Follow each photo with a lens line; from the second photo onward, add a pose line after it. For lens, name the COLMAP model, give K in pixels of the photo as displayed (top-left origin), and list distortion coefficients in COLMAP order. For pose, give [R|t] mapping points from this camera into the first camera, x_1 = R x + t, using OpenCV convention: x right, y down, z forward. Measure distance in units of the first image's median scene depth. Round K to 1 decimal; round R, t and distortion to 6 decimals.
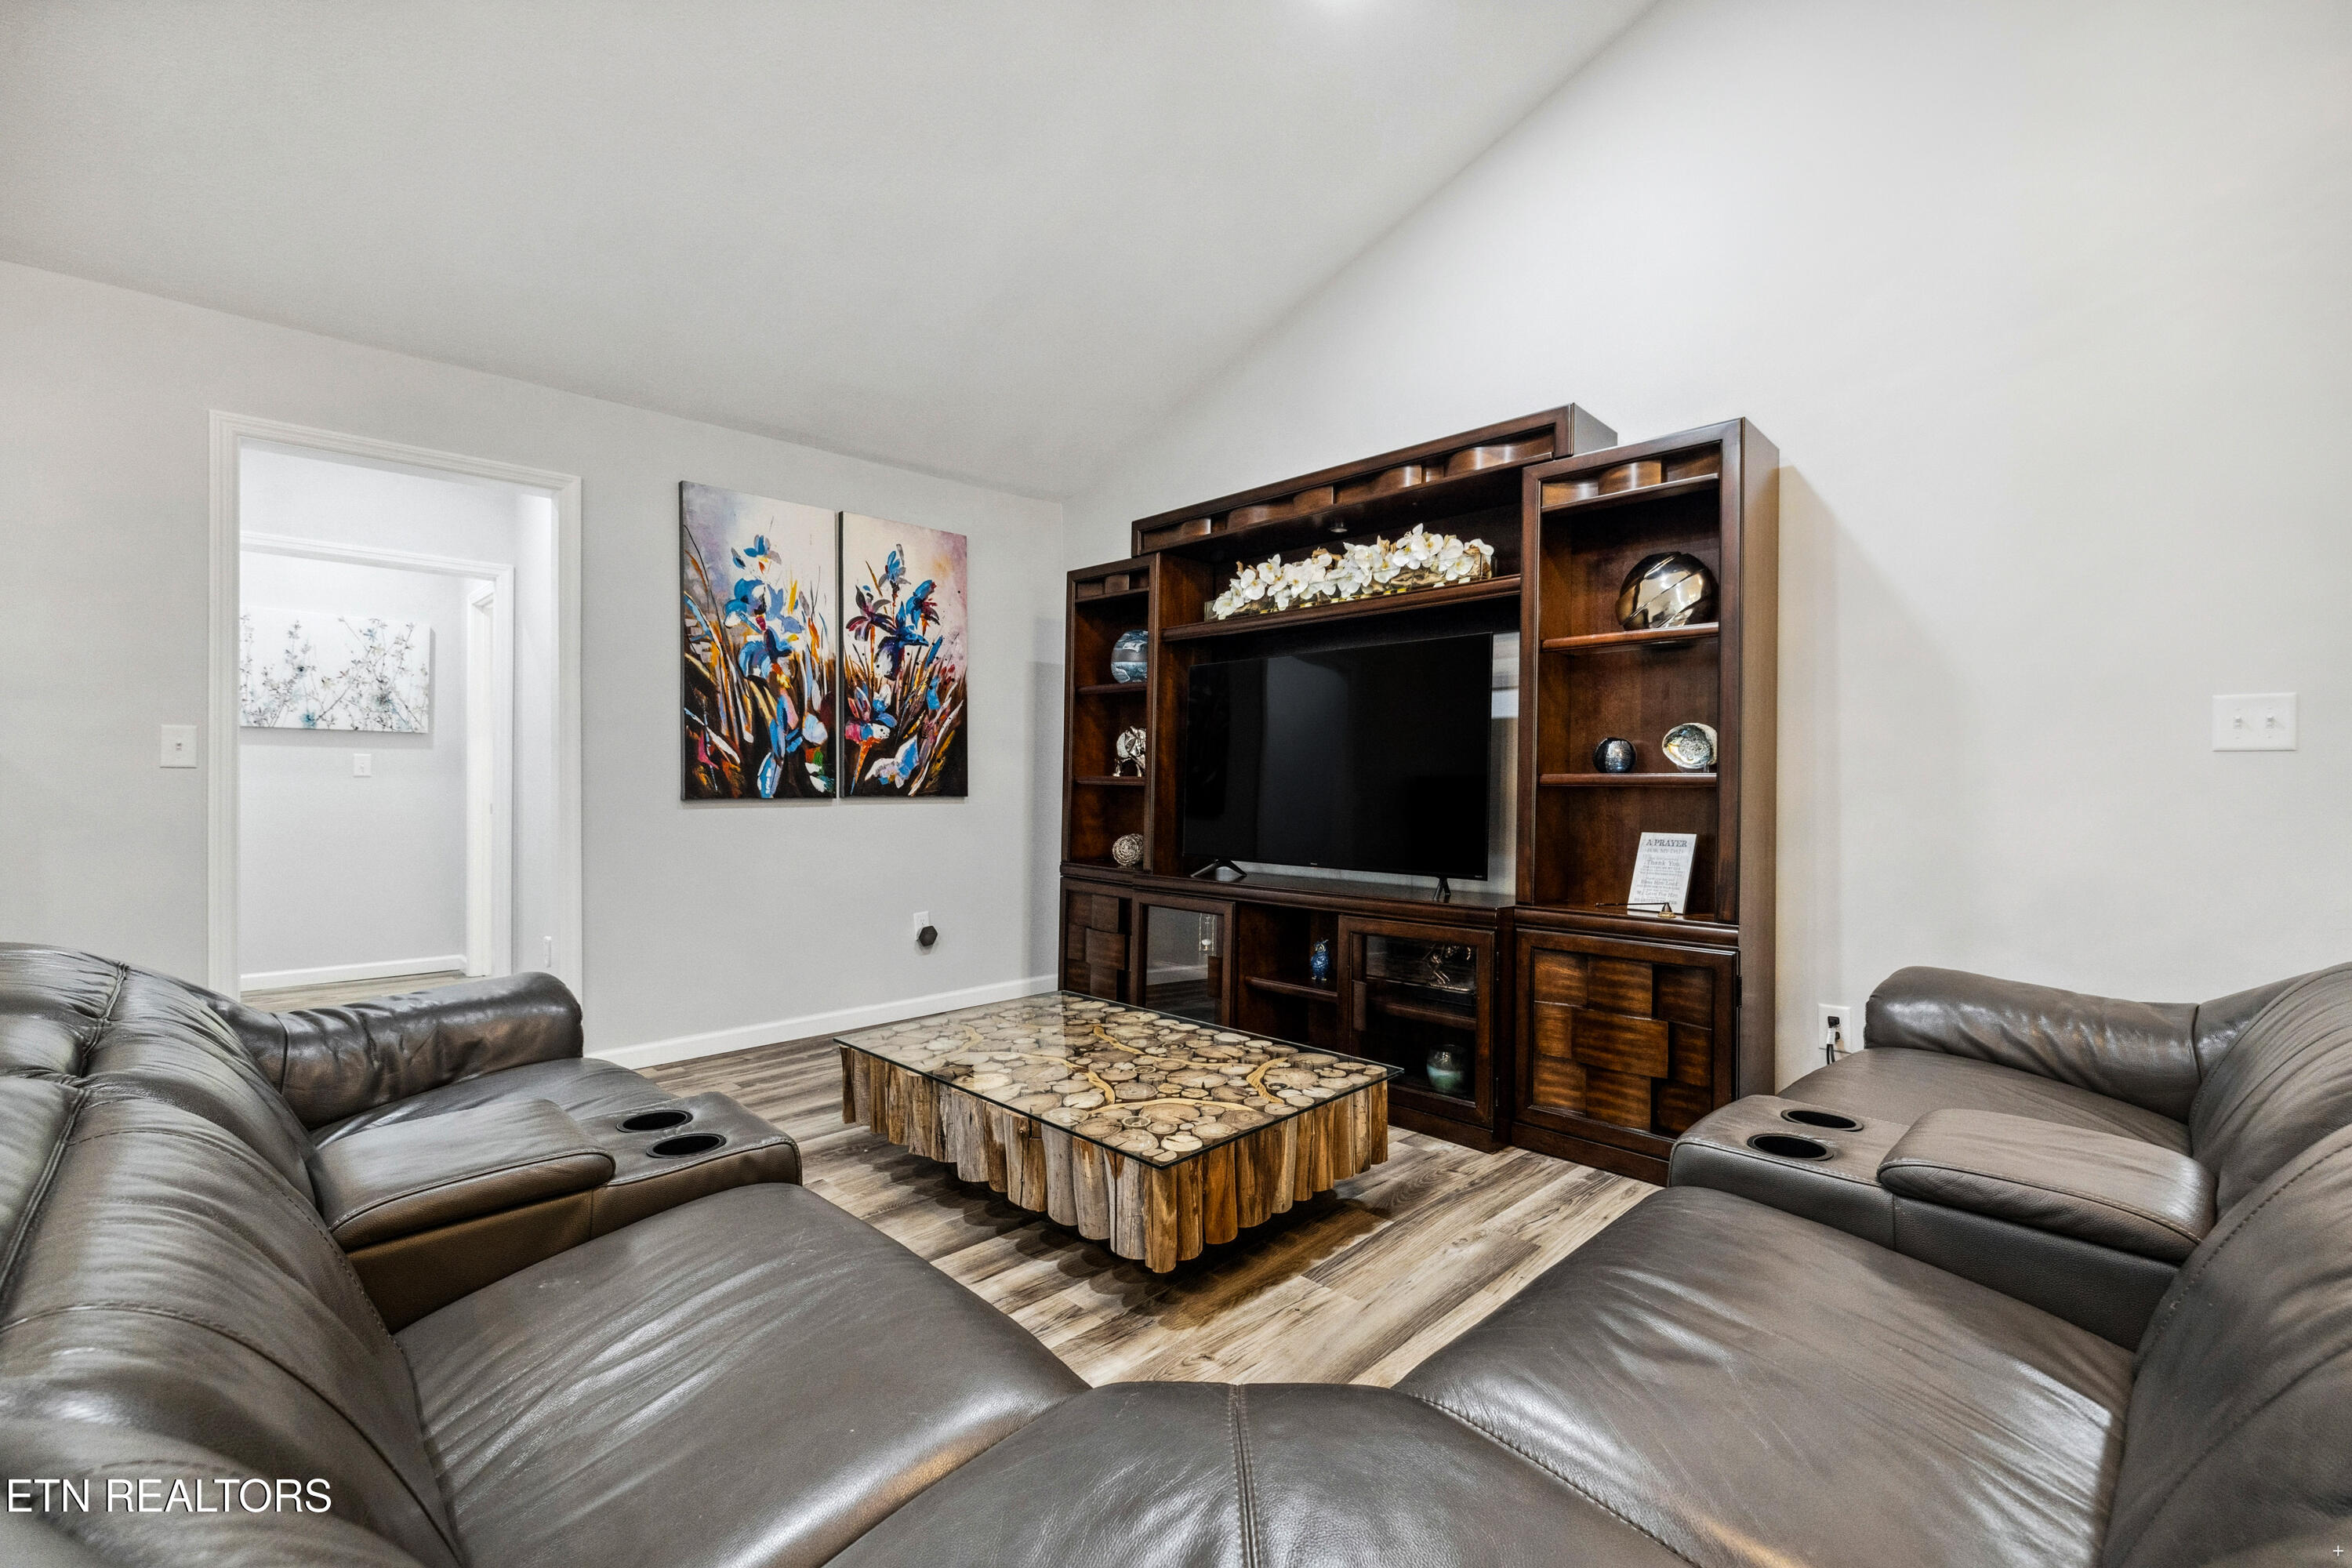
lens RADIAL K [[995.8, 0, 1223.5], [0, 995.8, 782.8], [0, 0, 1]] dist [0.001074, -0.001209]
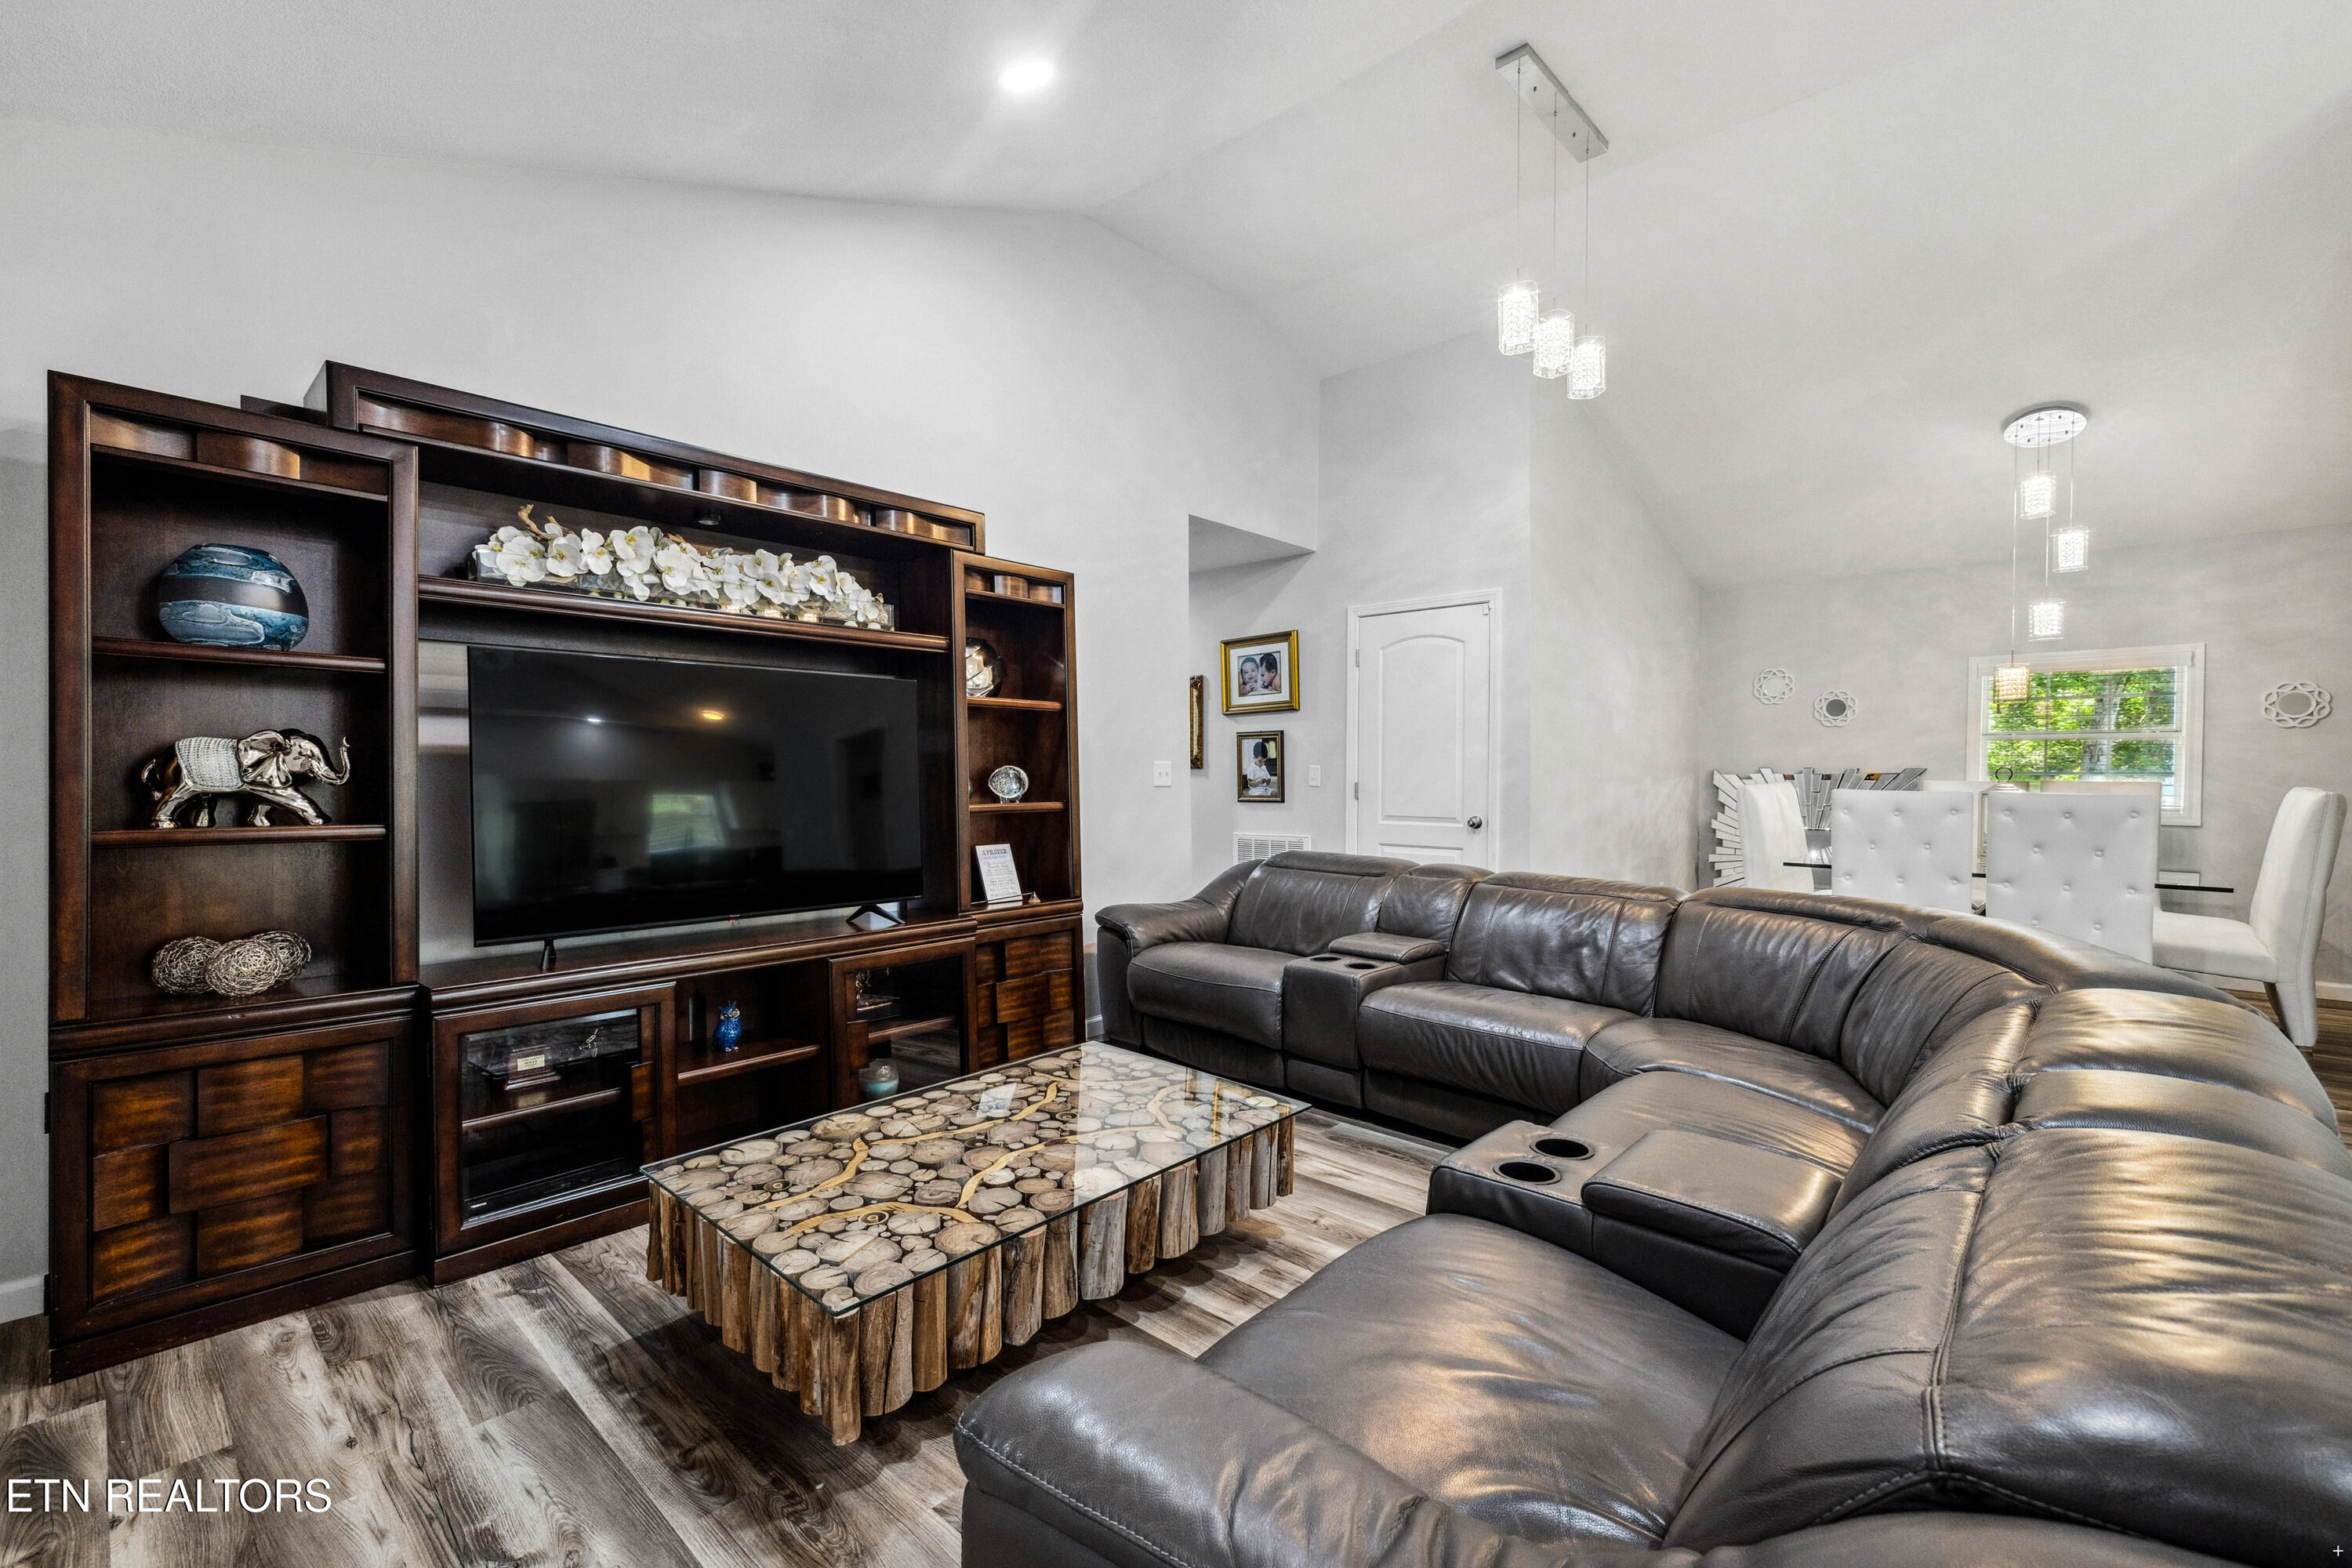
lens RADIAL K [[995.8, 0, 1143.0], [0, 995.8, 778.1], [0, 0, 1]] dist [0.001074, -0.001209]
pose [[-0.007510, -0.006836, 0.999948, -0.916011], [0.001702, 0.999975, 0.006849, -0.050695], [-0.999970, 0.001754, -0.007498, 0.789149]]
